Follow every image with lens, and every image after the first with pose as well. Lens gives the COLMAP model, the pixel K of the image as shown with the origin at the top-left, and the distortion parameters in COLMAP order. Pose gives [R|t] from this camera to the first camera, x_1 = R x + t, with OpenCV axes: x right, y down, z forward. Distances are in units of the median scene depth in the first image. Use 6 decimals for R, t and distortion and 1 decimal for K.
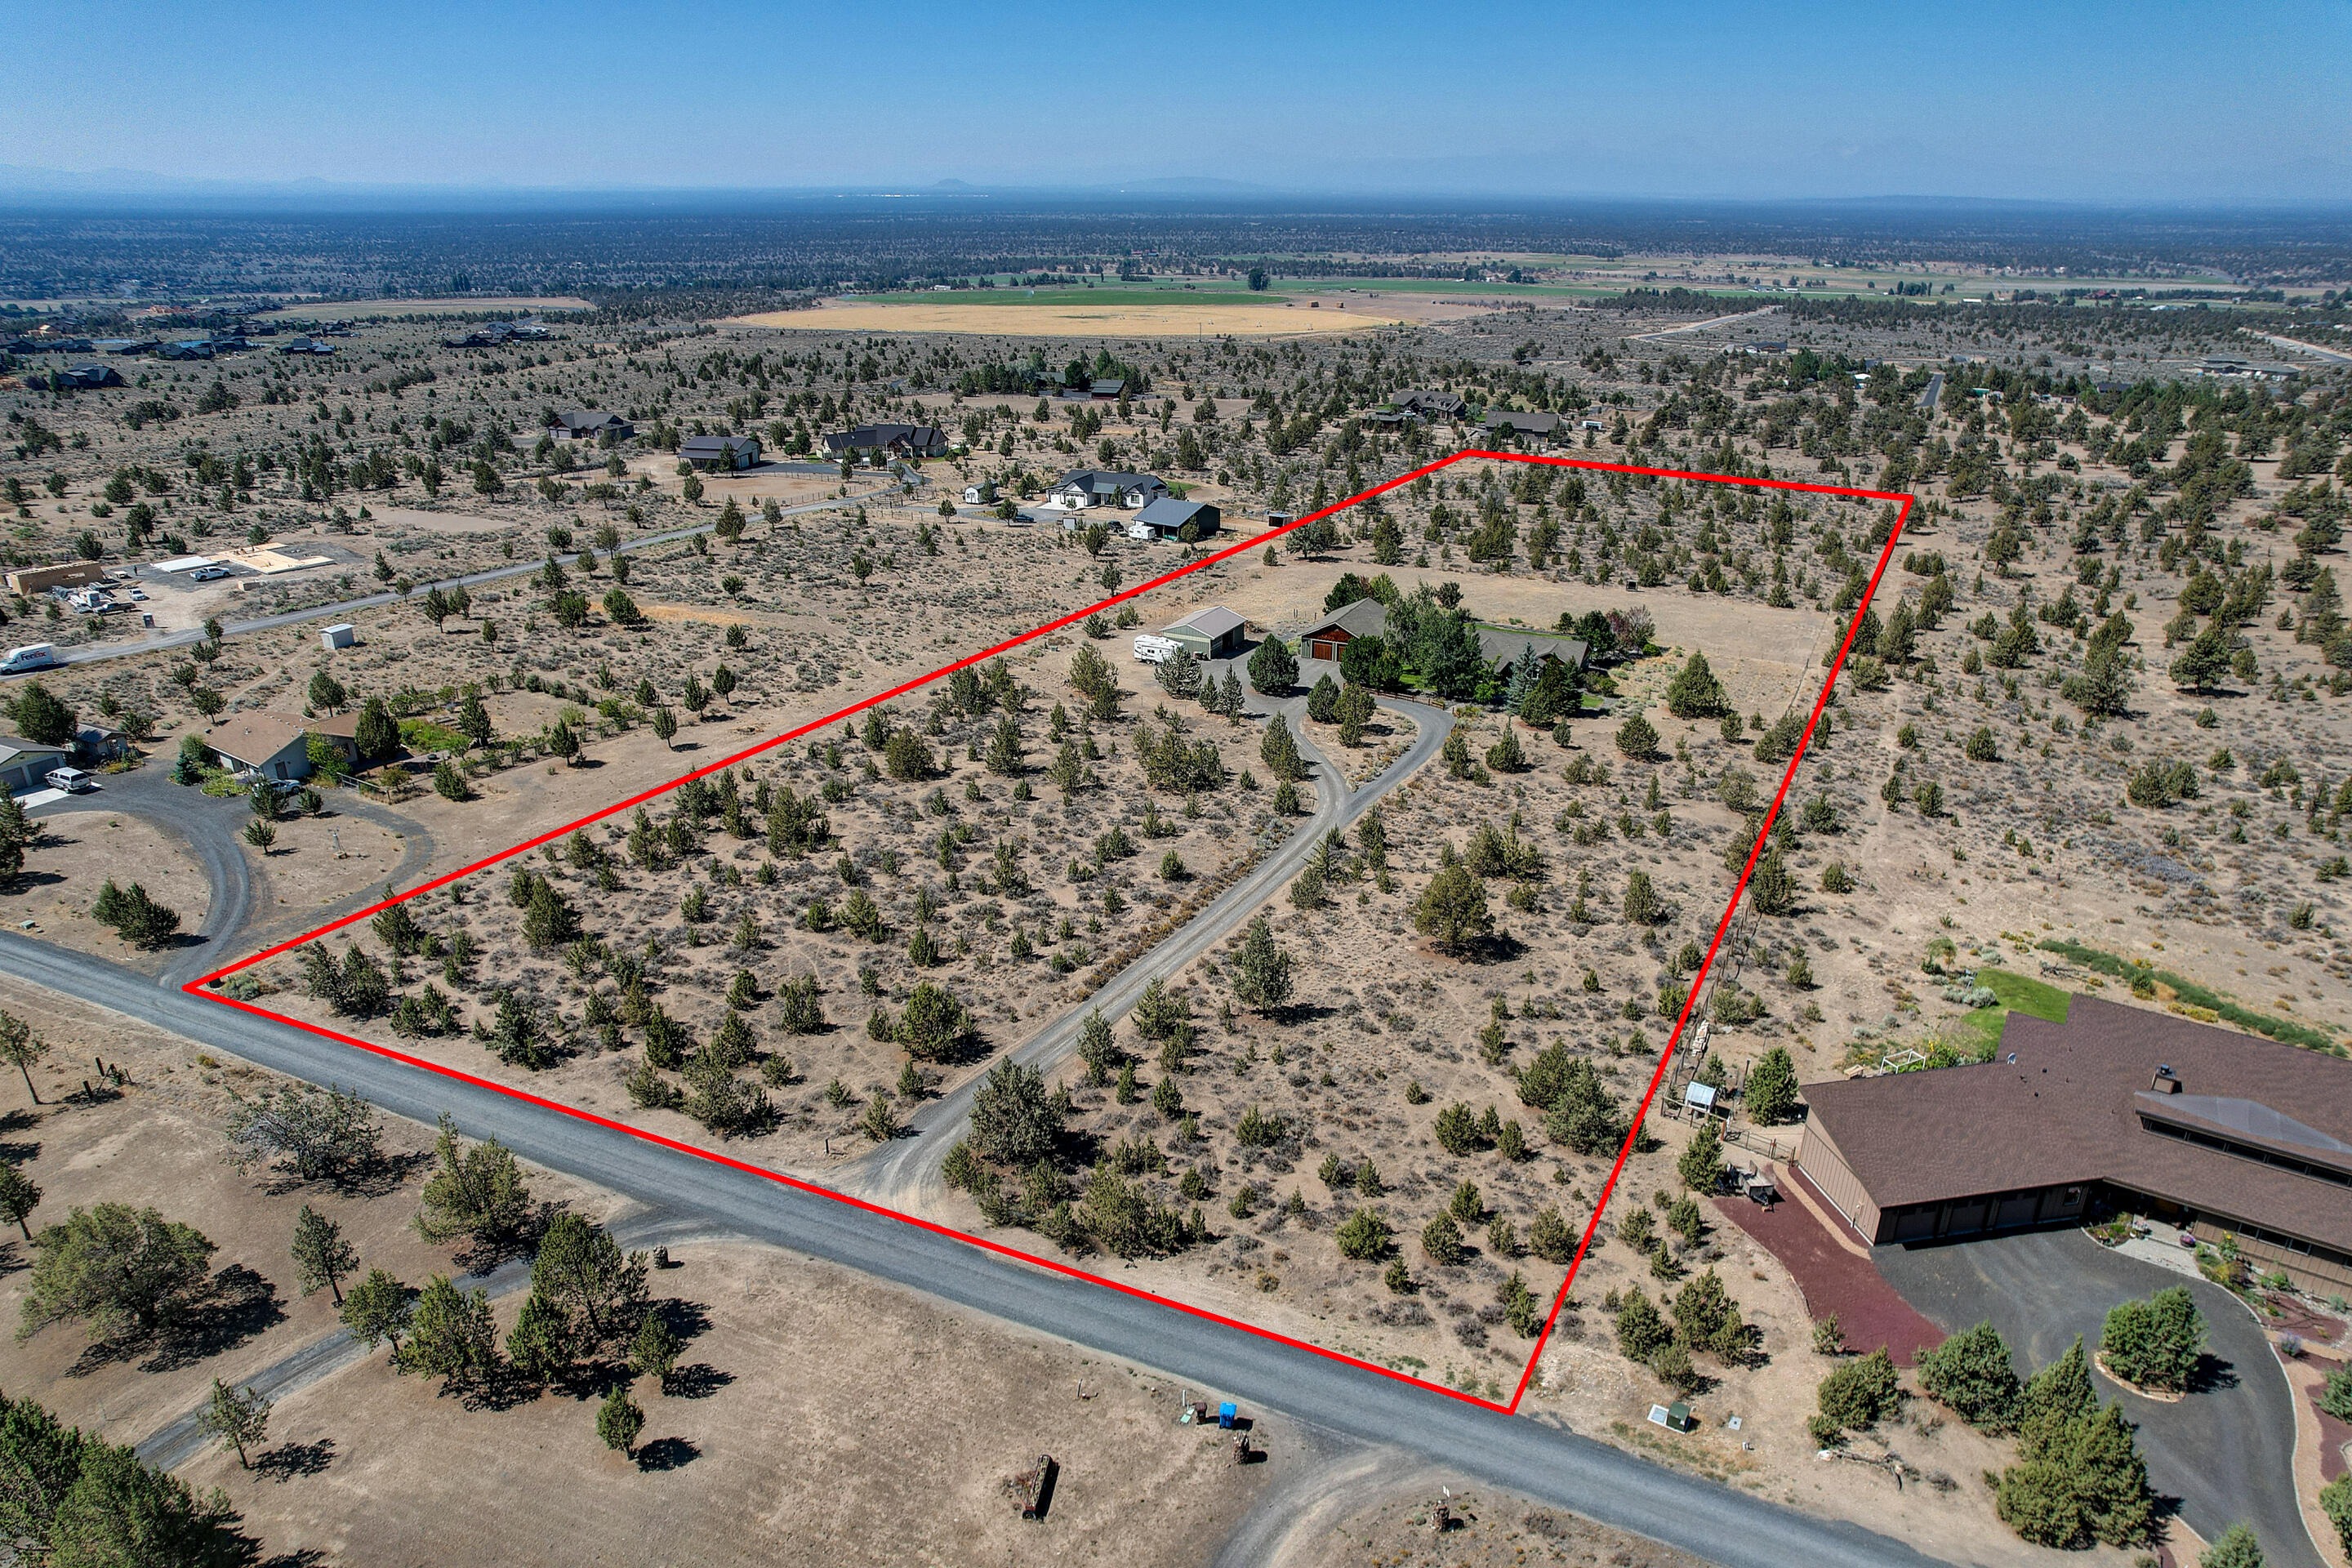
lens RADIAL K [[1511.3, 0, 1168.3], [0, 1511.3, 790.7], [0, 0, 1]] dist [-0.078649, 0.073888]
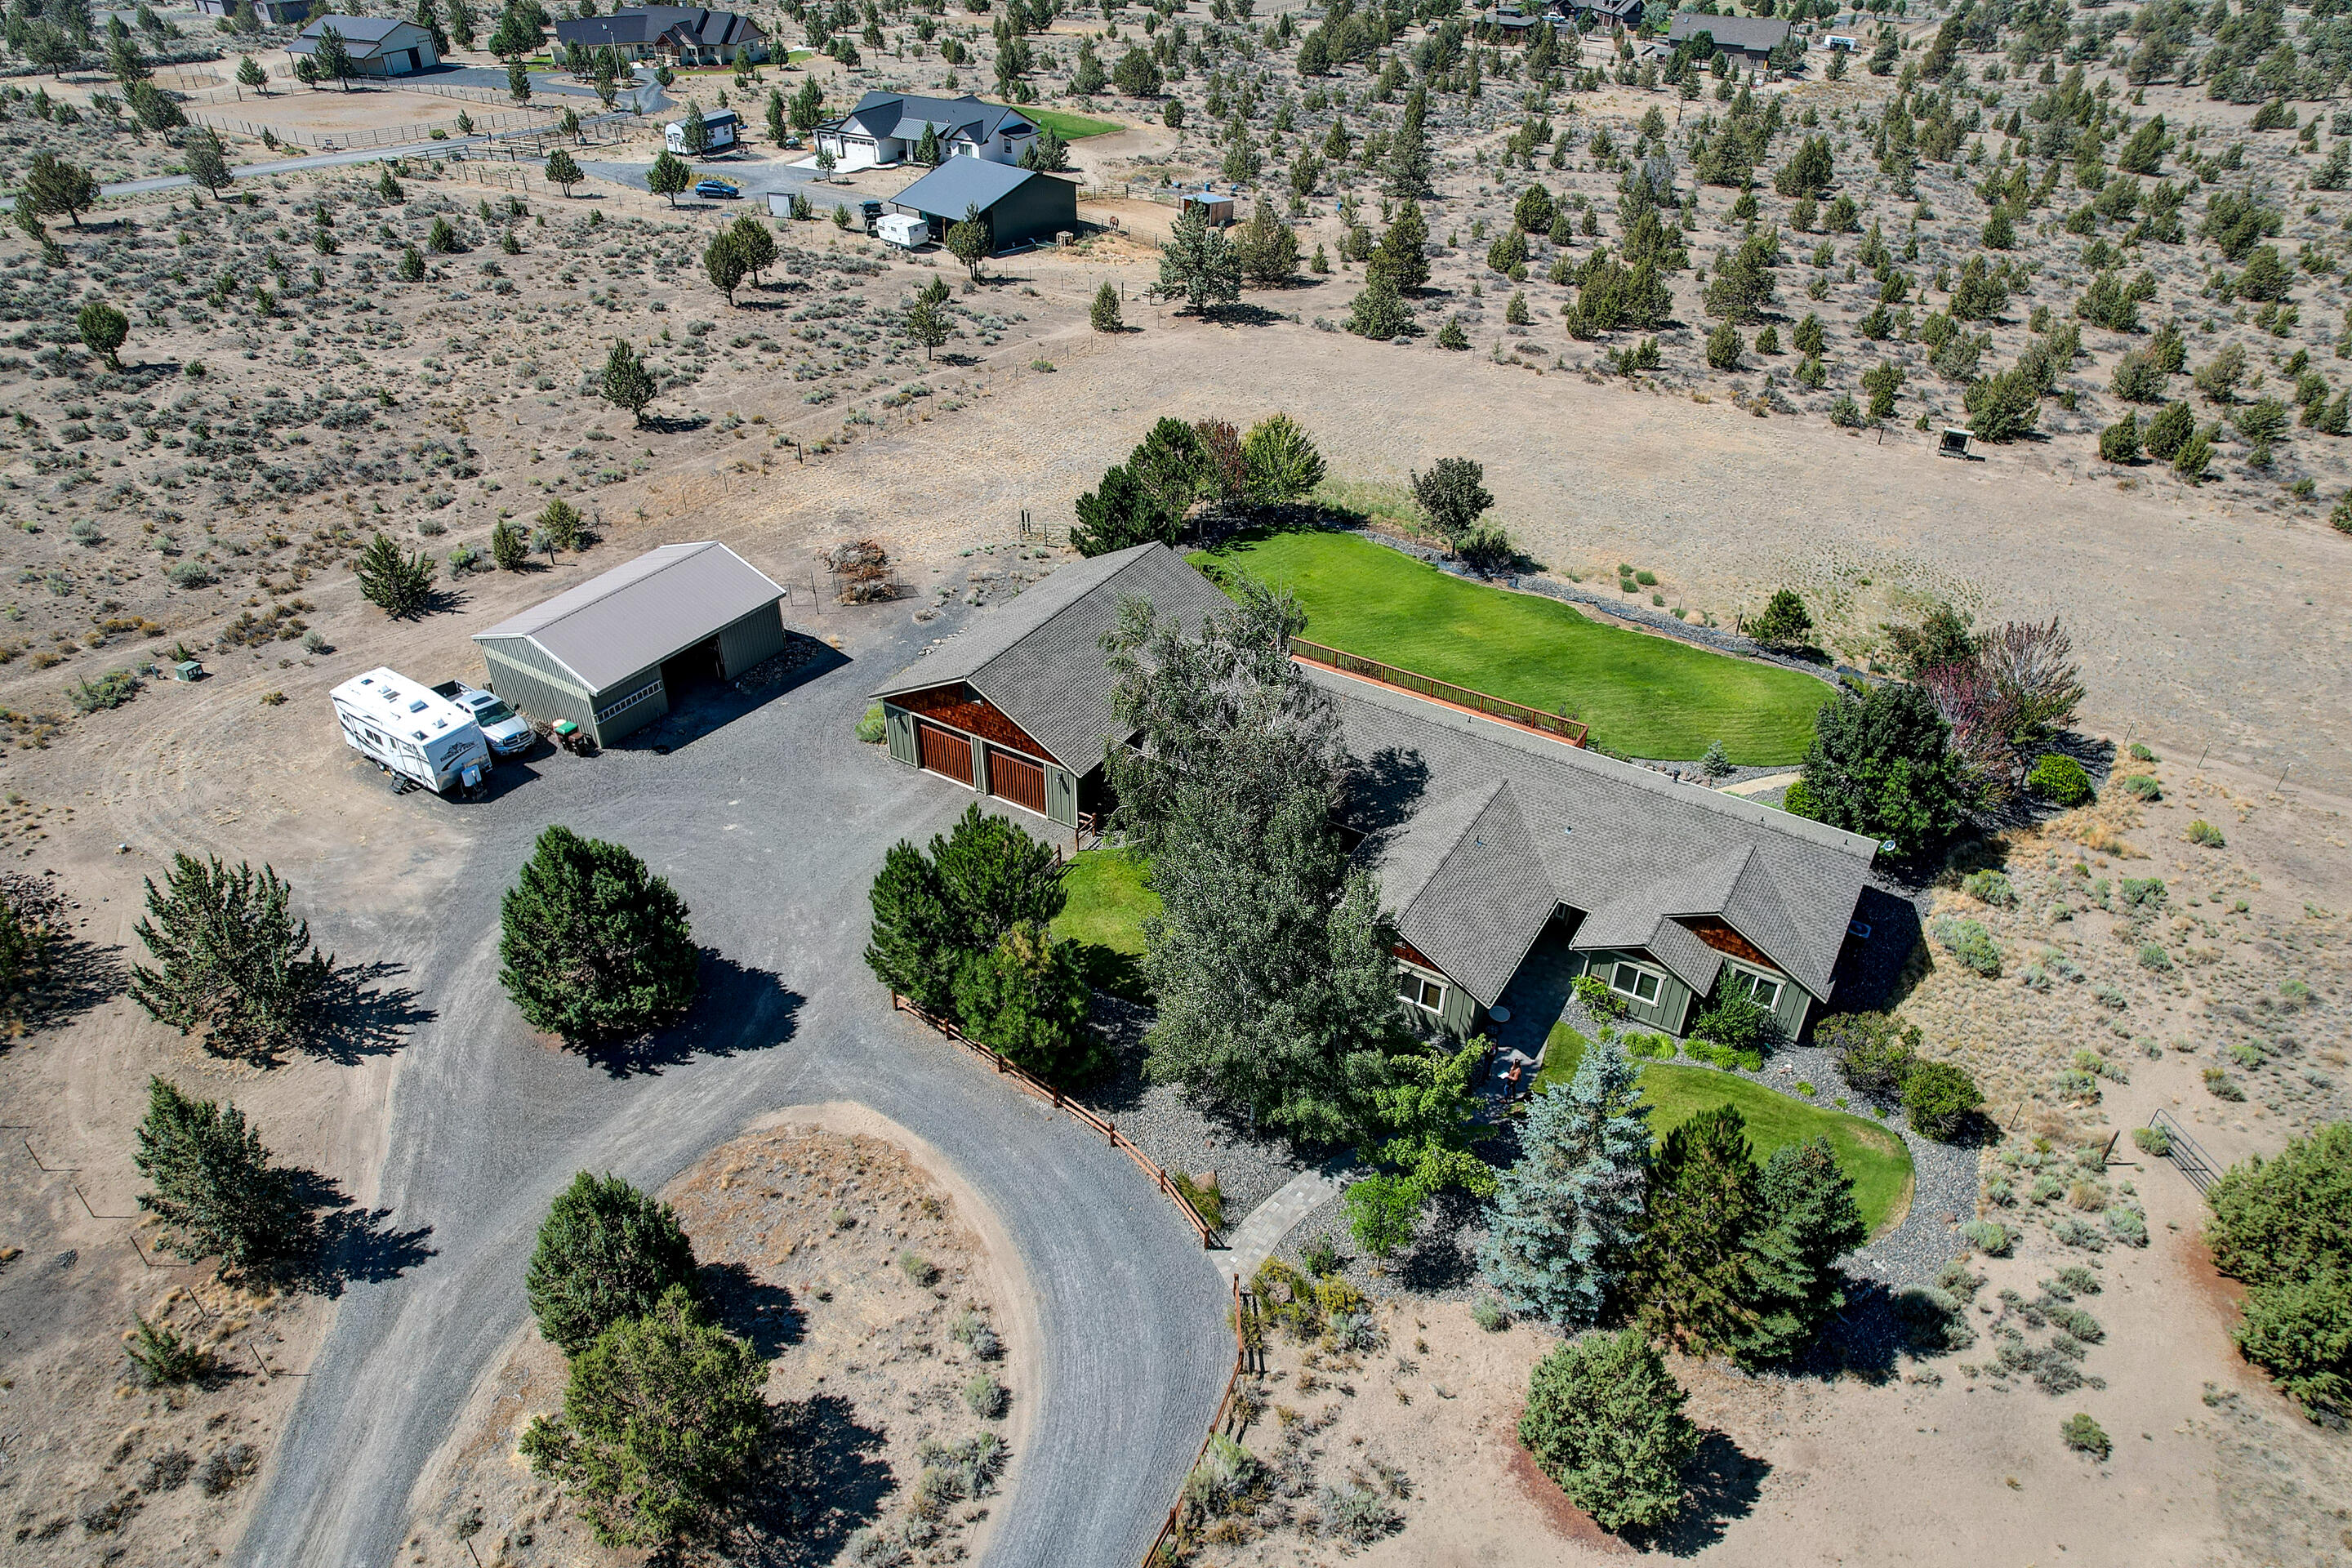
lens RADIAL K [[1511.3, 0, 1168.3], [0, 1511.3, 790.7], [0, 0, 1]] dist [-0.078649, 0.073888]
pose [[0.994541, 0.066408, -0.080485, 0.169686], [-0.046623, 0.972872, 0.226599, -0.154323], [0.093349, -0.221609, 0.970657, 0.705919]]
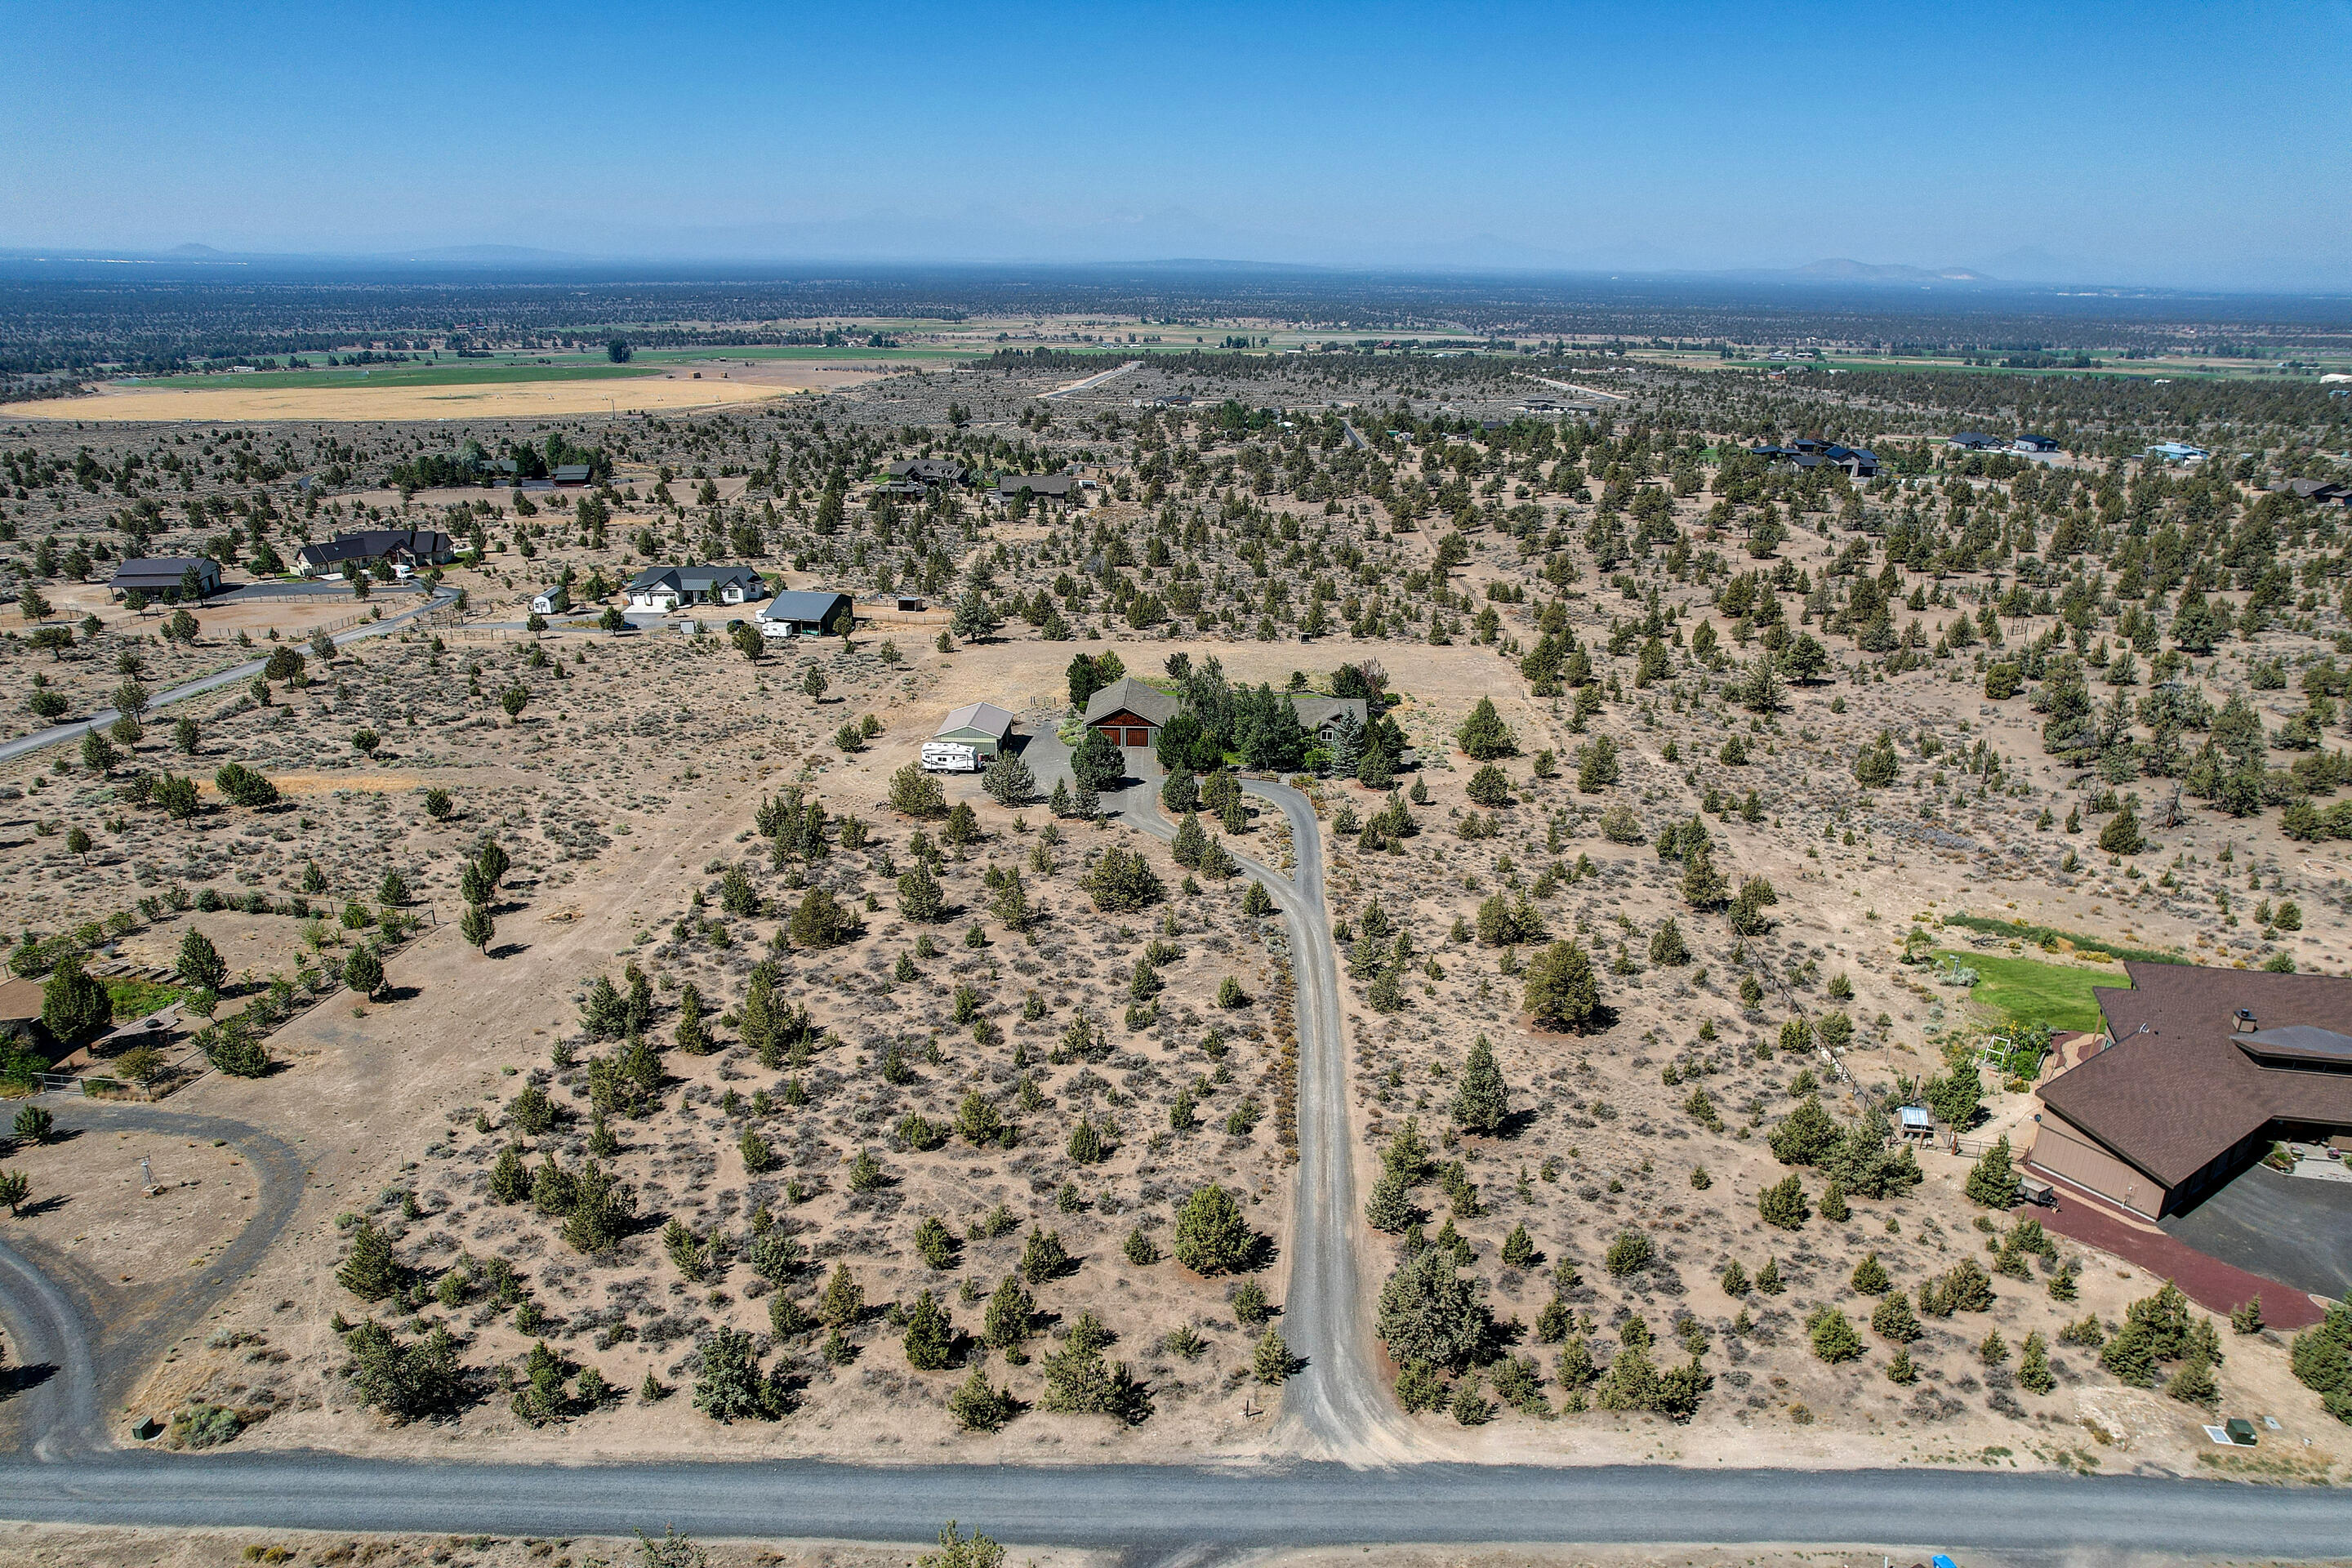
lens RADIAL K [[1511.3, 0, 1168.3], [0, 1511.3, 790.7], [0, 0, 1]] dist [-0.078649, 0.073888]
pose [[0.912405, -0.130048, 0.388079, -0.238972], [0.145213, 0.989351, -0.009869, -0.043848], [-0.382663, 0.065359, 0.921573, 0.101523]]
